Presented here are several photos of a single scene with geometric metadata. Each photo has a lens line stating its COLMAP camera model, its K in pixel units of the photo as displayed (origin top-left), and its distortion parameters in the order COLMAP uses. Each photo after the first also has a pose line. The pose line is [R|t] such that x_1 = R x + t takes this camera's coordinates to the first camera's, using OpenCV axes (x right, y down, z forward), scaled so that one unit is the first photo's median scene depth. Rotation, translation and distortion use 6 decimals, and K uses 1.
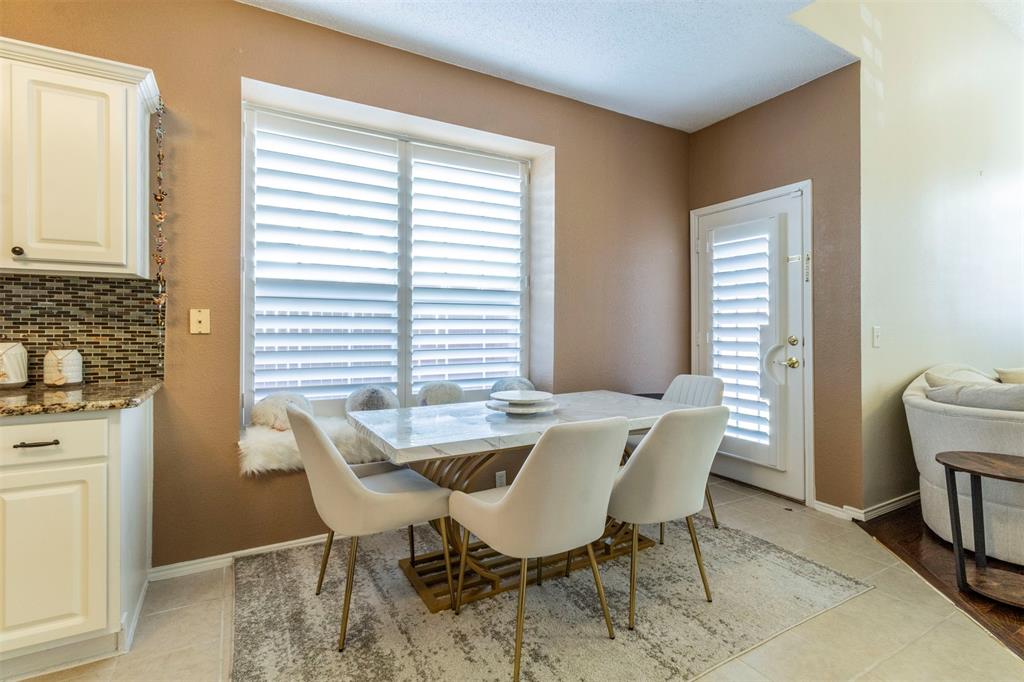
lens RADIAL K [[476.6, 0, 498.7], [0, 476.6, 328.6], [0, 0, 1]] dist [0.007508, 0.002215]
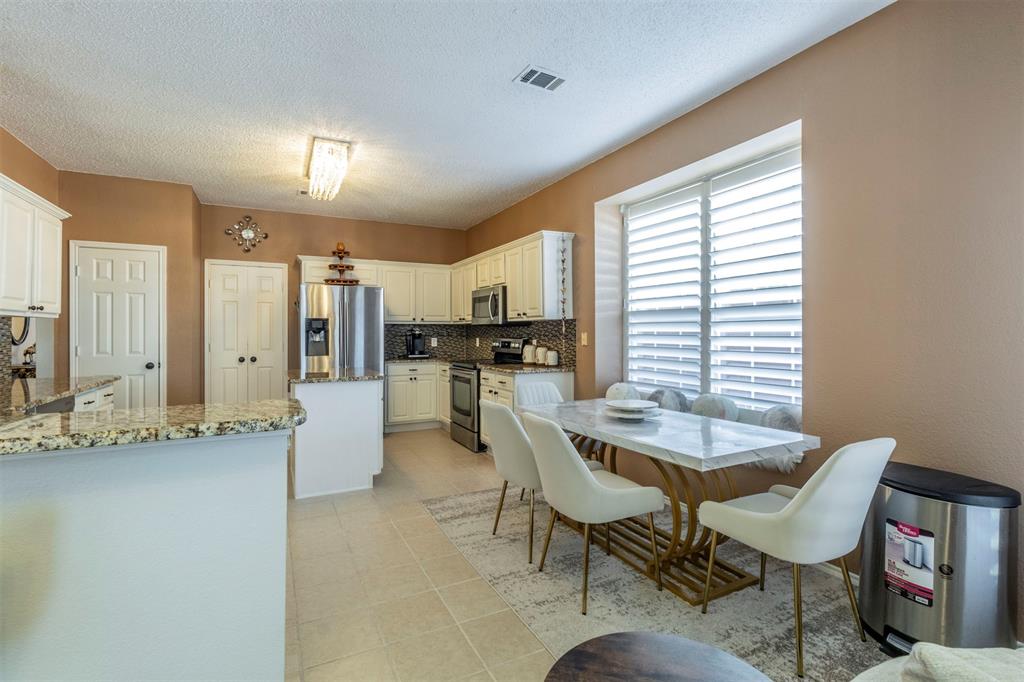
lens RADIAL K [[476.6, 0, 512.6], [0, 476.6, 338.0], [0, 0, 1]] dist [0.007508, 0.002215]
pose [[-0.030491, 0.000588, -0.999535, 0.957670], [-0.008346, 0.999965, 0.000843, -0.013259], [0.999500, 0.008368, -0.030485, 0.569403]]
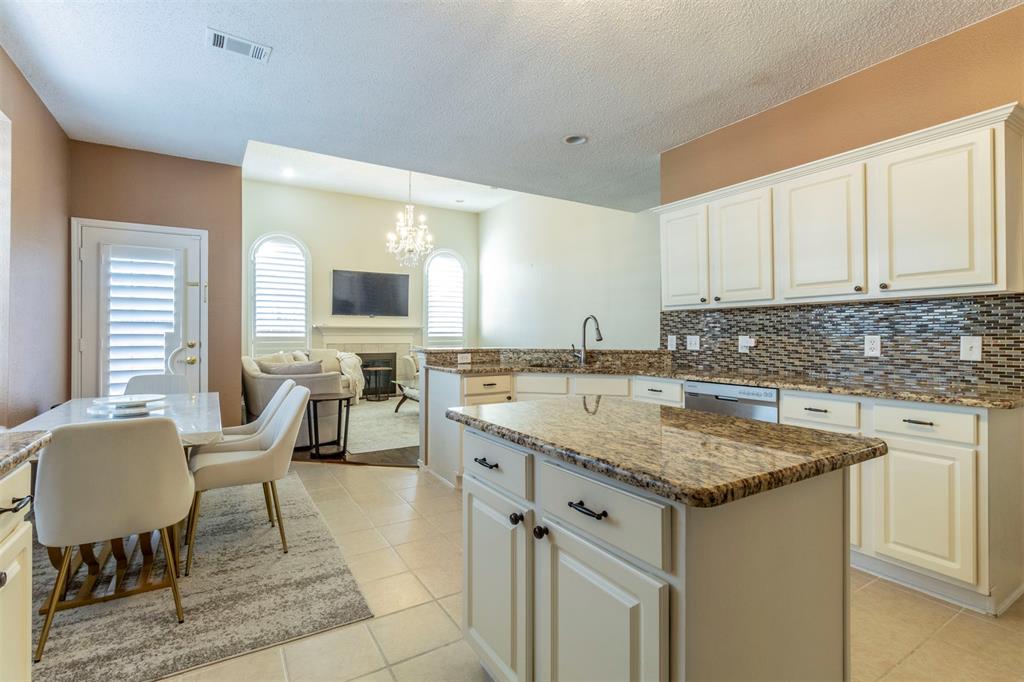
lens RADIAL K [[476.6, 0, 522.1], [0, 476.6, 334.5], [0, 0, 1]] dist [0.007508, 0.002215]
pose [[-0.067336, 0.001492, 0.997729, -0.845593], [-0.005034, 0.999986, -0.001835, -0.004339], [-0.997718, -0.005146, -0.067328, 0.155833]]
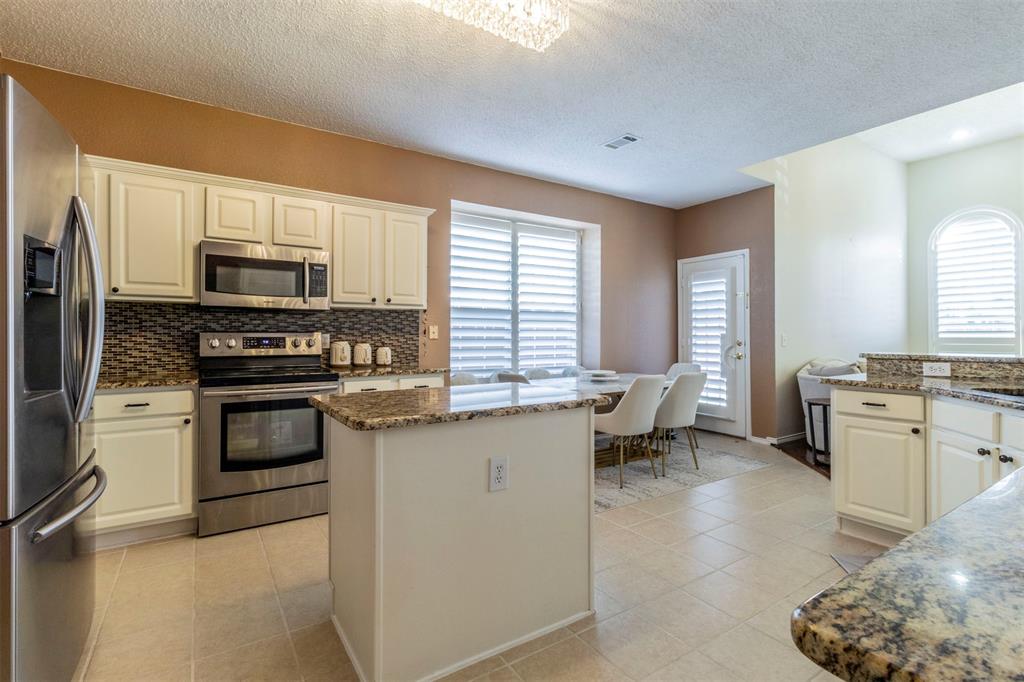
lens RADIAL K [[476.6, 0, 507.2], [0, 476.6, 334.0], [0, 0, 1]] dist [0.007508, 0.002215]
pose [[0.996440, -0.000159, 0.084300, -0.360548], [0.000288, 0.999999, -0.001520, -0.004451], [-0.084300, 0.001538, 0.996439, -0.641285]]
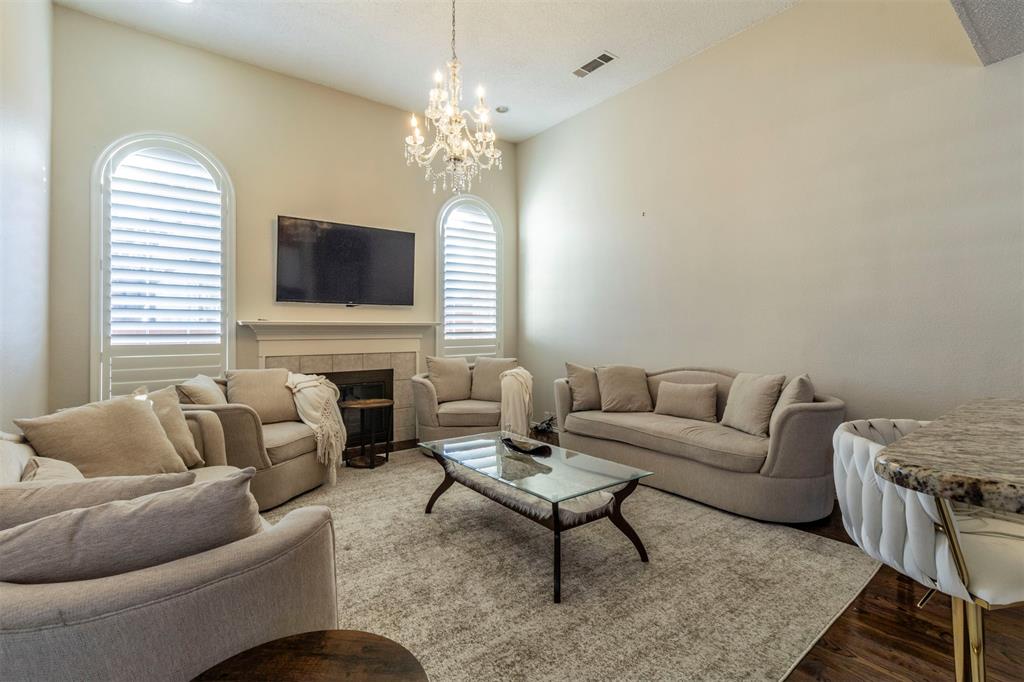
lens RADIAL K [[476.6, 0, 522.8], [0, 476.6, 322.4], [0, 0, 1]] dist [0.007508, 0.002215]
pose [[-0.176179, 0.023196, 0.984085, 0.418857], [0.003031, 0.999730, -0.023022, -0.017390], [-0.984353, -0.001073, -0.176202, 0.584339]]
